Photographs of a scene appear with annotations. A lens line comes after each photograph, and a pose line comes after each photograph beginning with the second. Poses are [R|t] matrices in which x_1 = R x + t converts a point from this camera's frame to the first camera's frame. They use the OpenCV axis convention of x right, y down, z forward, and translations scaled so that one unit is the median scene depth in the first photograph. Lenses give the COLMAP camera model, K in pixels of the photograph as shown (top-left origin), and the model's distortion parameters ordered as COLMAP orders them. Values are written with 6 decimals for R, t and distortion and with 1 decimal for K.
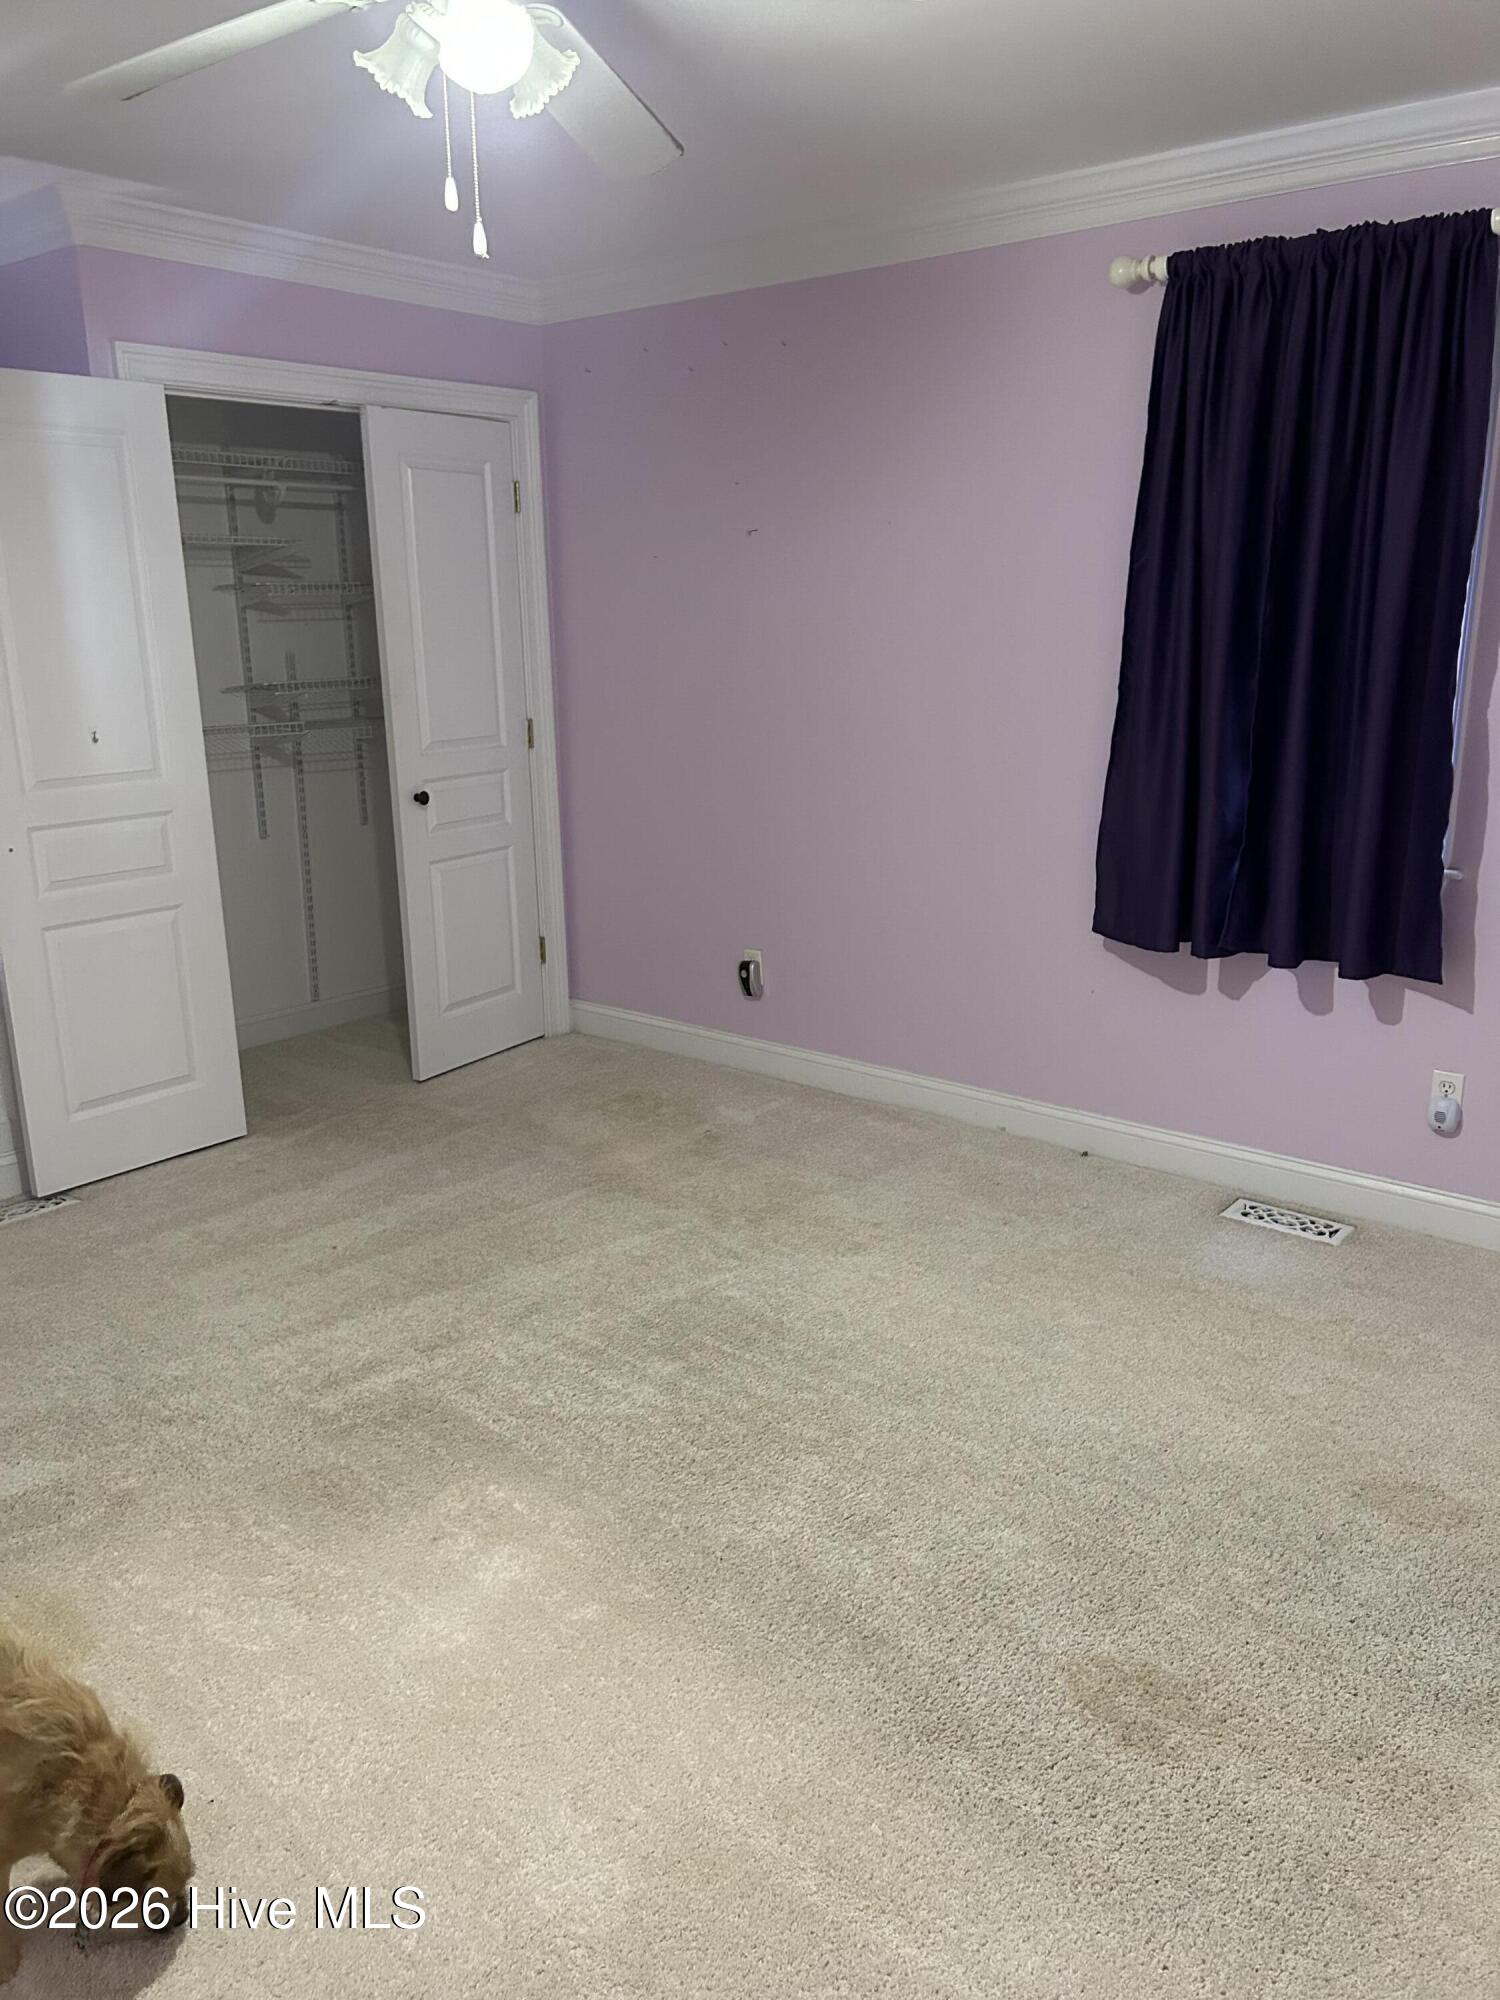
lens RADIAL K [[1513.0, 0, 741.3], [0, 1513.0, 1006.0], [0, 0, 1]] dist [0.049174, -0.055376]
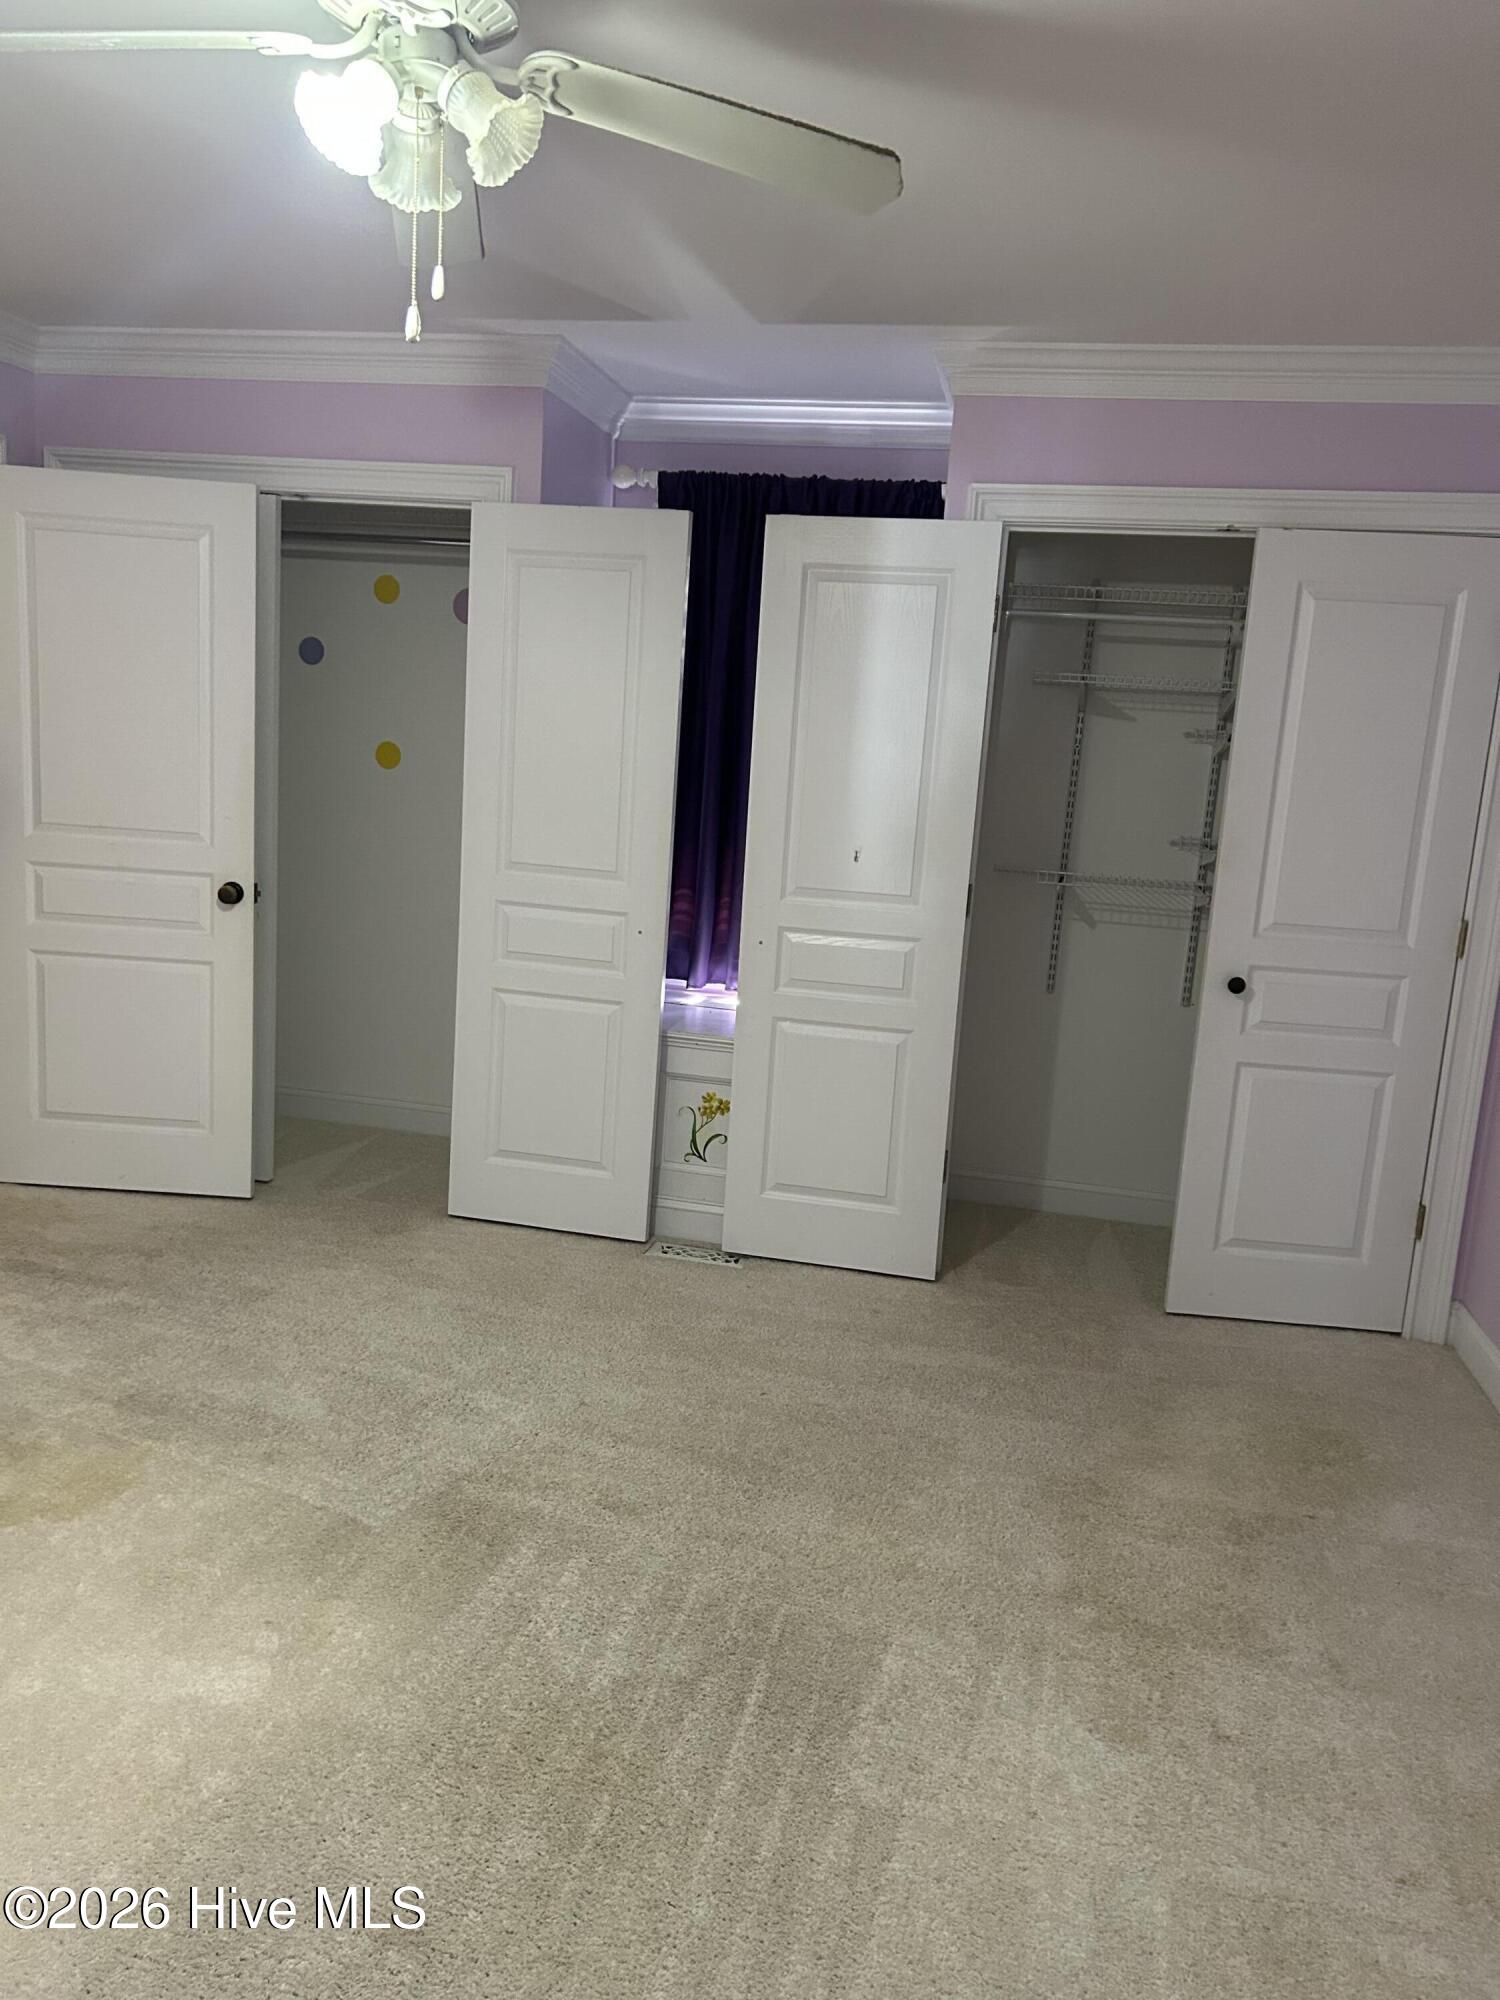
lens RADIAL K [[1493.9, 0, 750.8], [0, 1493.9, 1014.4], [0, 0, 1]] dist [0.074156, -0.149304]
pose [[0.455055, 0.201928, -0.867266, 0.439331], [-0.292766, 0.953731, 0.068445, -0.114443], [0.840959, 0.222760, 0.493118, 0.428440]]
